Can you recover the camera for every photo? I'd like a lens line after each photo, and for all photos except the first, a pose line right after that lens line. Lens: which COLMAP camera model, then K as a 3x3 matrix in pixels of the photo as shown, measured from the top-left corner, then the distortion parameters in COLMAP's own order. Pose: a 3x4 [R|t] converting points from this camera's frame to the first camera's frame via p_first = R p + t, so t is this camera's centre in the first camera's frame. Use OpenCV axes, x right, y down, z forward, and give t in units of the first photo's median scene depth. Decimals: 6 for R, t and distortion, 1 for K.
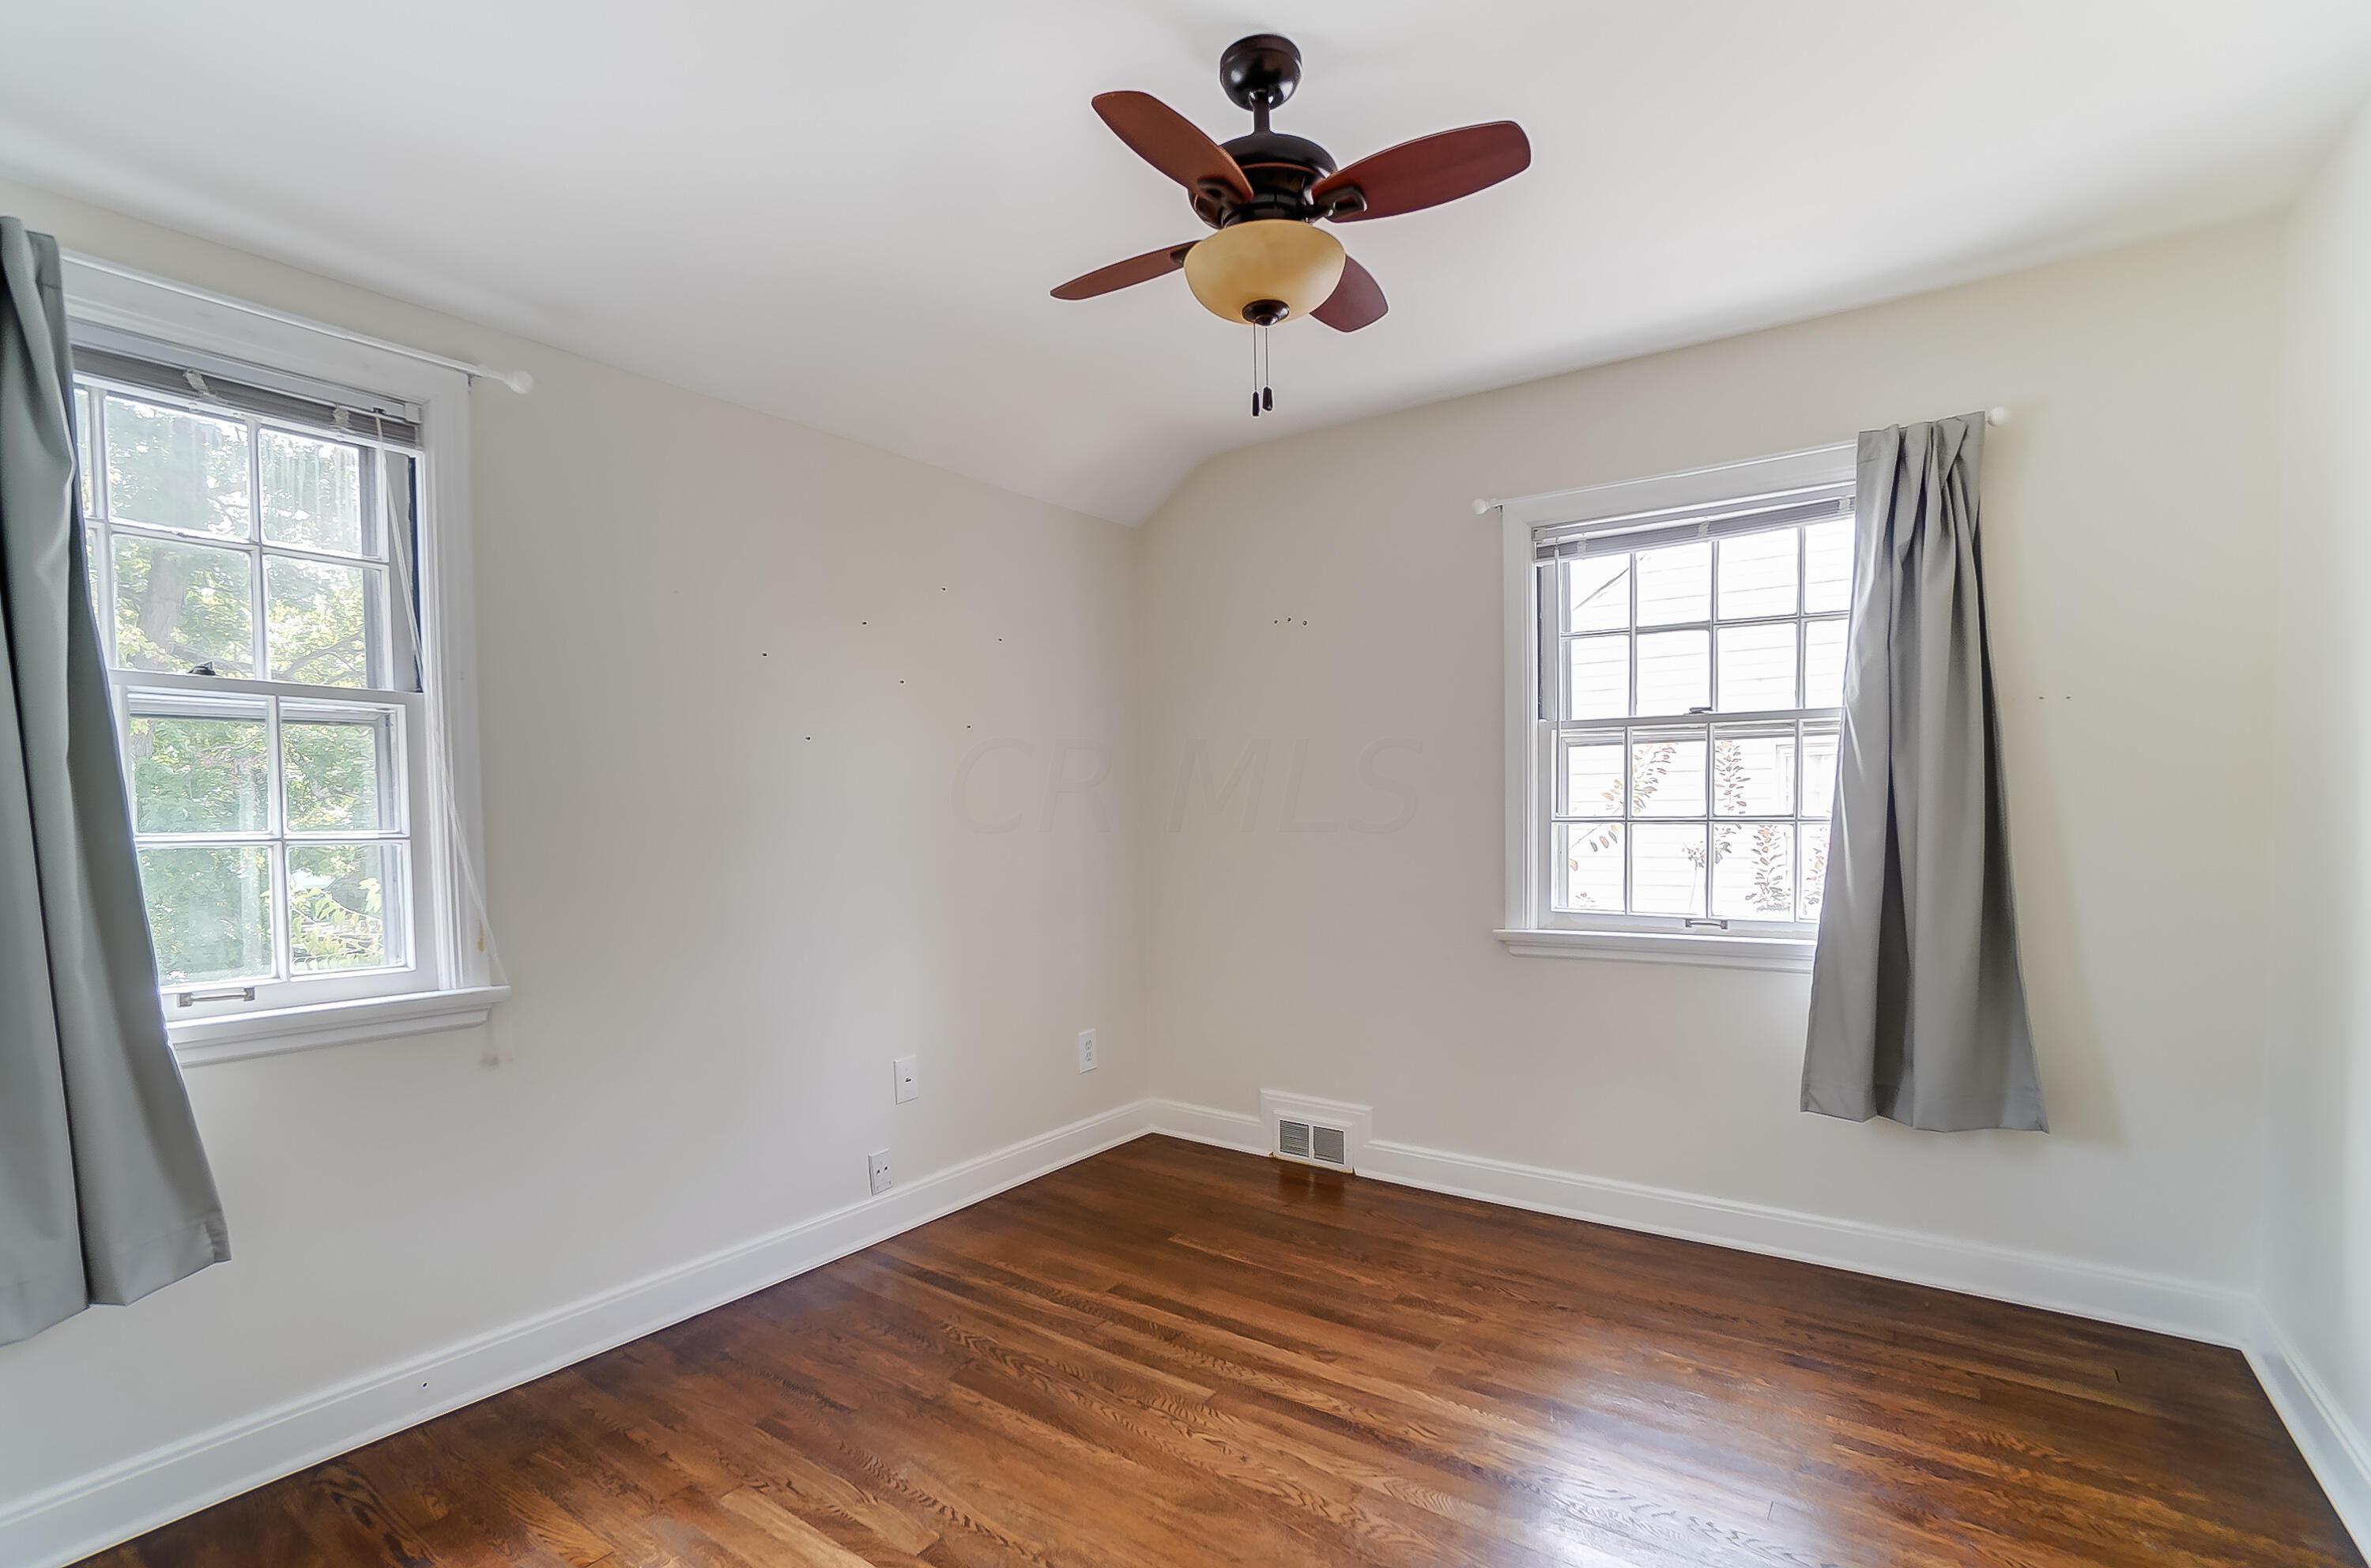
lens RADIAL K [[1034.6, 0, 1182.4], [0, 1034.6, 849.0], [0, 0, 1]] dist [-0.054963, 0.000220]
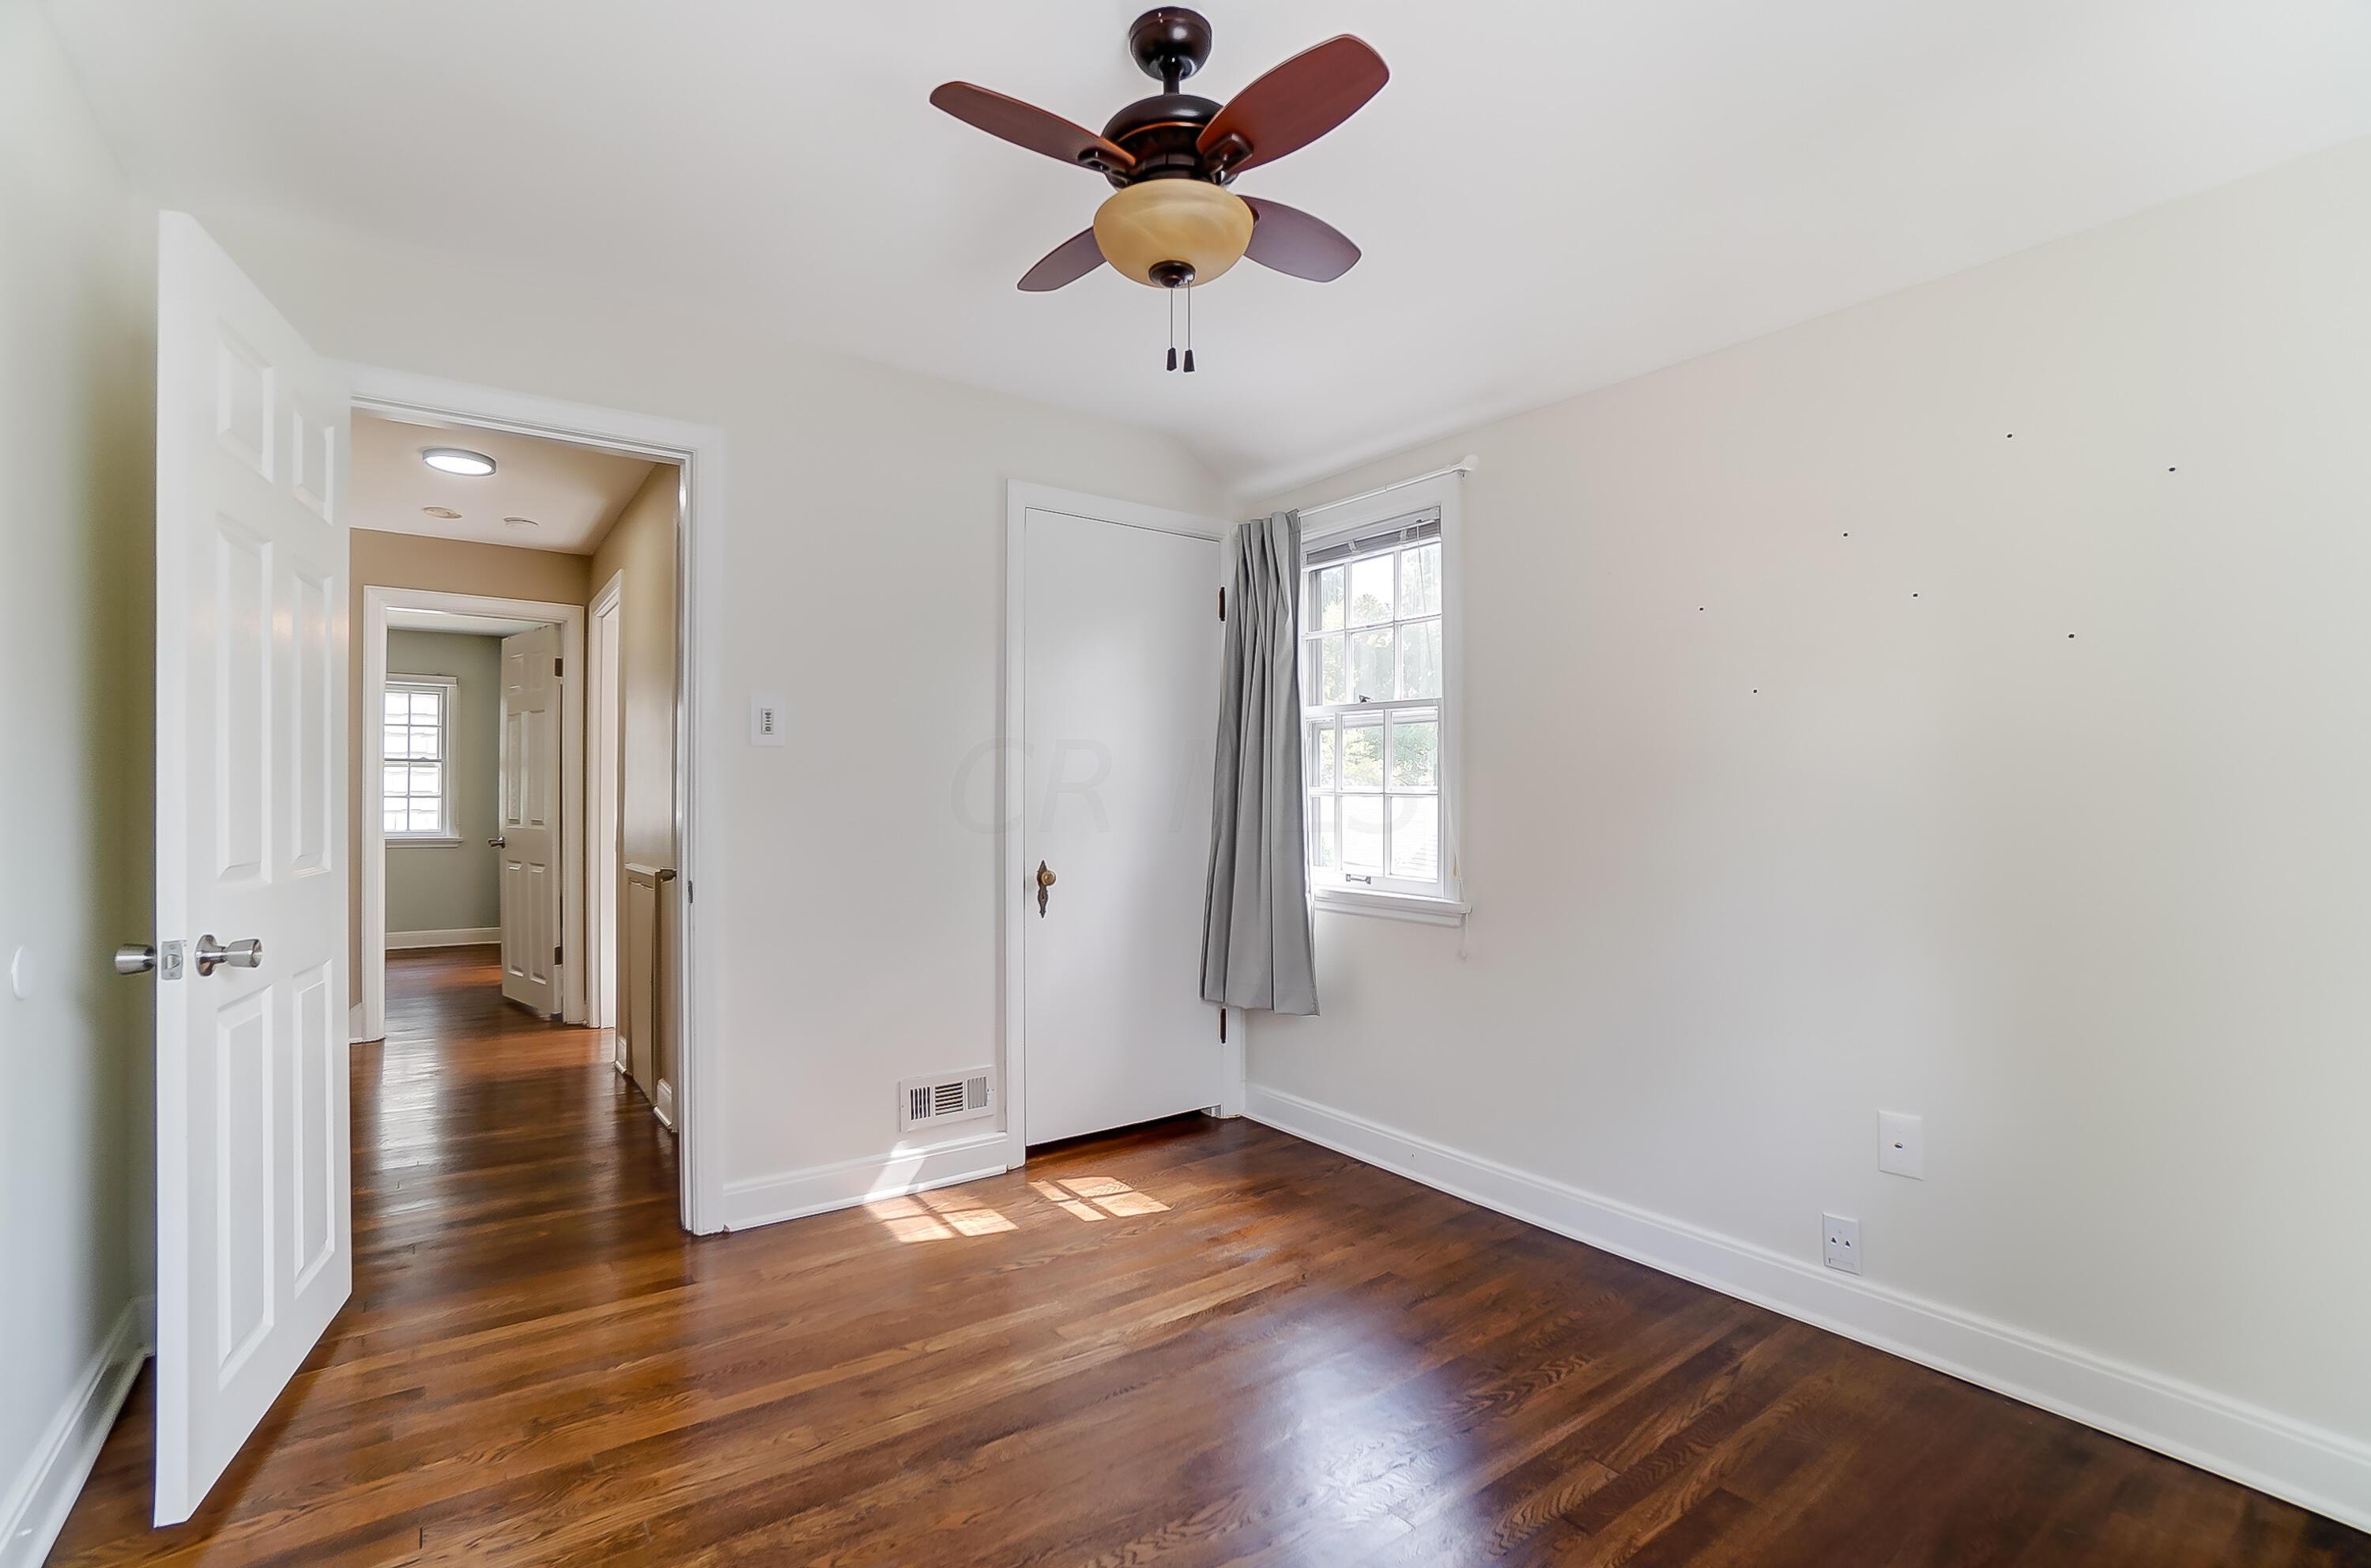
lens RADIAL K [[1077.3, 0, 1169.6], [0, 1077.3, 779.6], [0, 0, 1]] dist [-0.063451, 0.018428]
pose [[-0.300403, -0.002987, -0.953808, 0.858480], [-0.033826, 0.999399, 0.007523, -0.030435], [0.953212, 0.034523, -0.300324, 1.060312]]
